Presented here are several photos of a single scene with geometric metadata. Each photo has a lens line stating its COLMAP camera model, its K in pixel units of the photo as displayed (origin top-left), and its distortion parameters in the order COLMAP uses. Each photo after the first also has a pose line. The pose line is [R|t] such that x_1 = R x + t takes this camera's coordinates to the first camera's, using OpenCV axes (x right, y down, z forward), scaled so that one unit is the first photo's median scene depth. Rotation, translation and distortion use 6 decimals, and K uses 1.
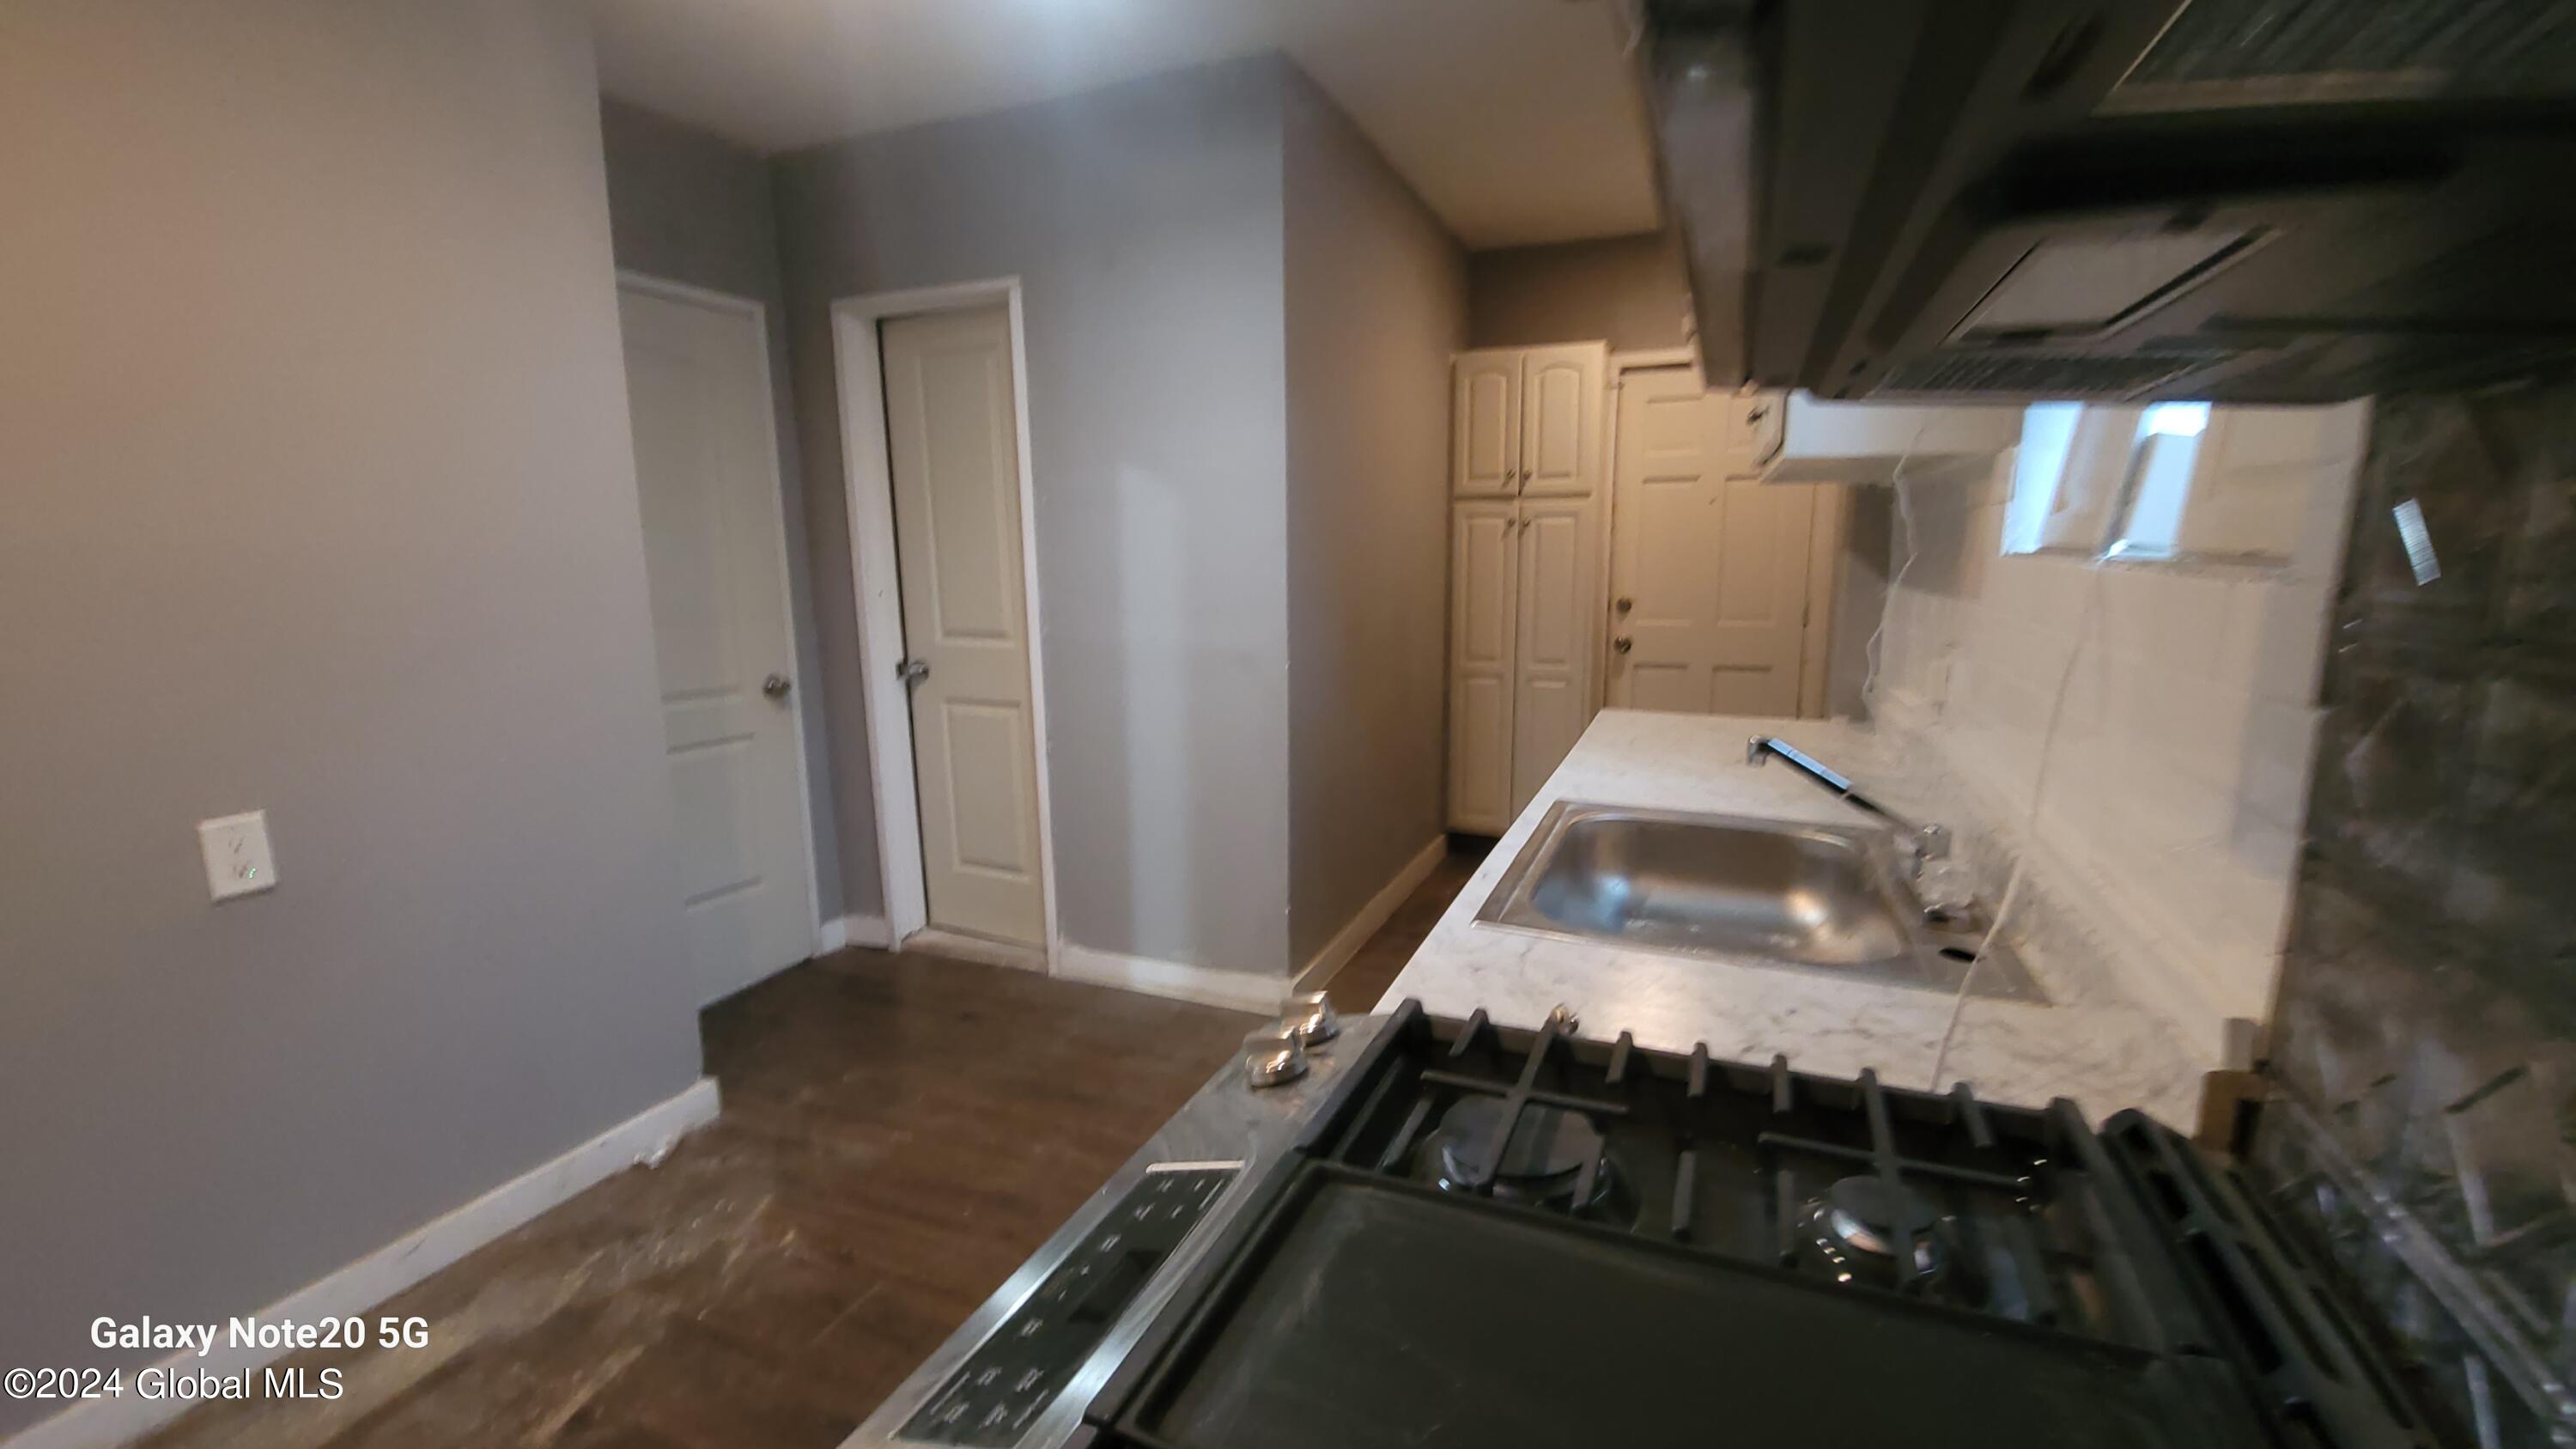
lens RADIAL K [[1052.7, 0, 1296.7], [0, 1052.7, 727.7], [0, 0, 1]] dist [0.003982, -0.005908]
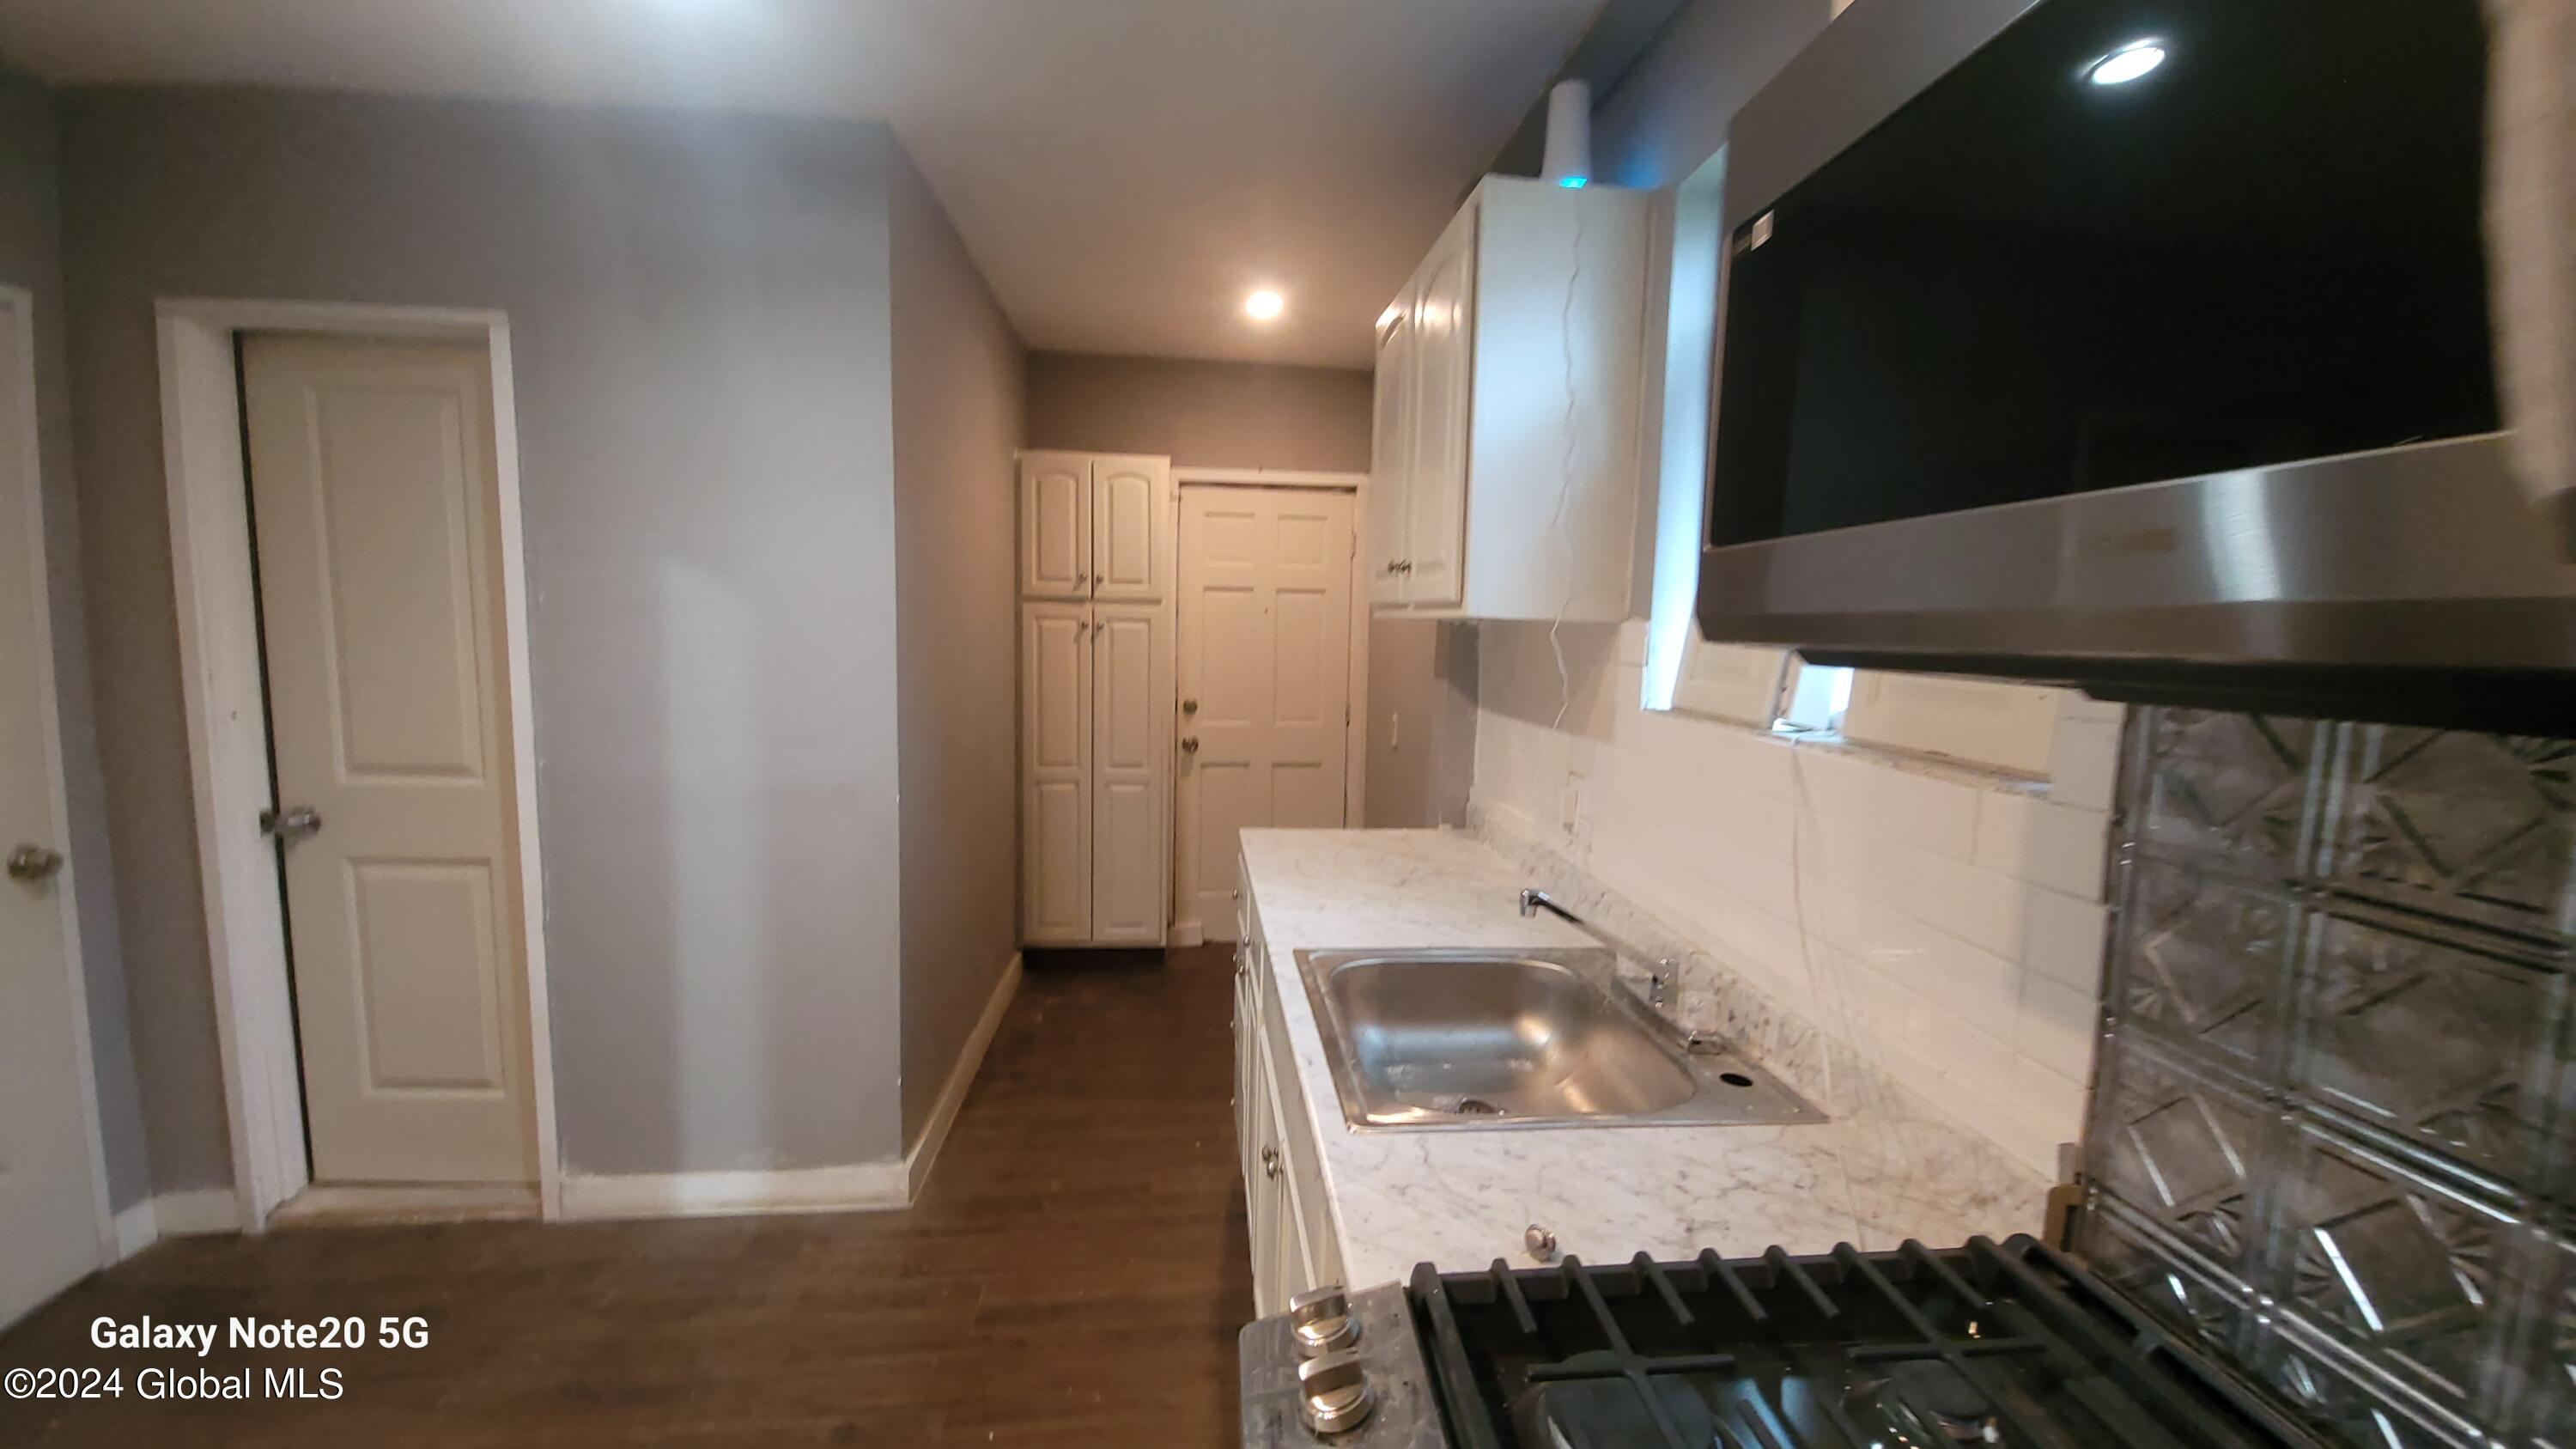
lens RADIAL K [[1052.7, 0, 1305.5], [0, 1052.7, 724.0], [0, 0, 1]] dist [0.003982, -0.005908]
pose [[0.875145, -0.019926, 0.483449, -0.125064], [0.053703, 0.996979, -0.056123, -0.050033], [-0.480871, 0.075078, 0.873571, 0.064452]]
